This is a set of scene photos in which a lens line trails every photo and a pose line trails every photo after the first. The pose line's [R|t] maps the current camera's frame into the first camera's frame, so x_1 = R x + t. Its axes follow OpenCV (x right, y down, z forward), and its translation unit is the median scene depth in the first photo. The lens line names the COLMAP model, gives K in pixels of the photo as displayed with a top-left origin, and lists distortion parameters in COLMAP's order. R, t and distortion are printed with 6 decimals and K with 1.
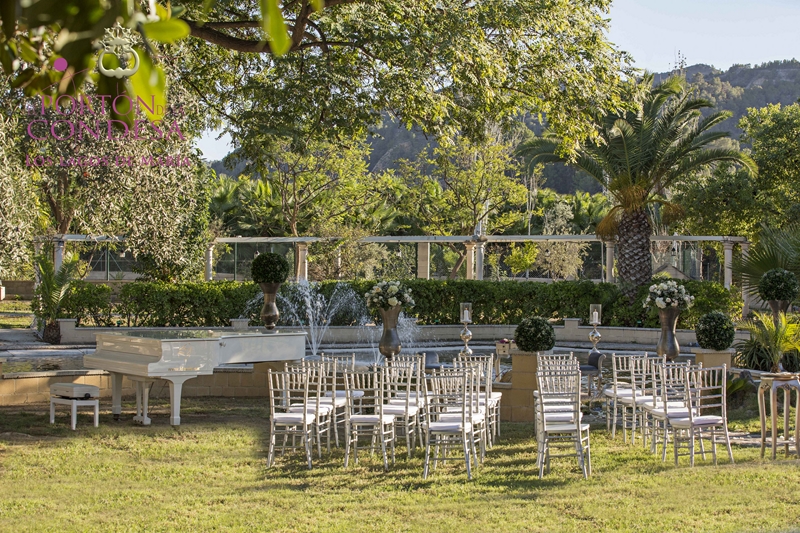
lens RADIAL K [[1672.3, 0, 399.6], [0, 1672.3, 292.4], [0, 0, 1]] dist [-0.290368, 0.153398]
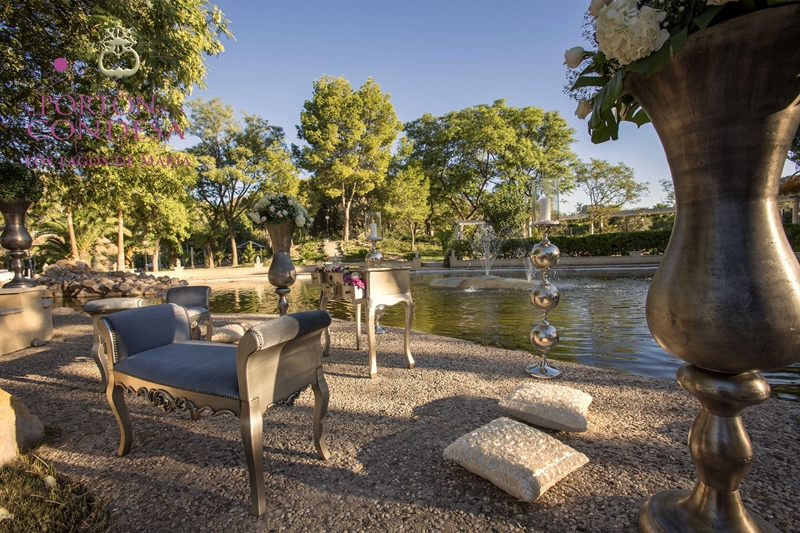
lens RADIAL K [[359.7, 0, 400.0], [0, 359.7, 266.5], [0, 0, 1]] dist [-0.051276, 0.000117]
pose [[0.713676, -0.009741, -0.700409, 0.094663], [0.033688, 0.999224, 0.020429, 0.016101], [0.699666, -0.038176, 0.713450, 0.552723]]
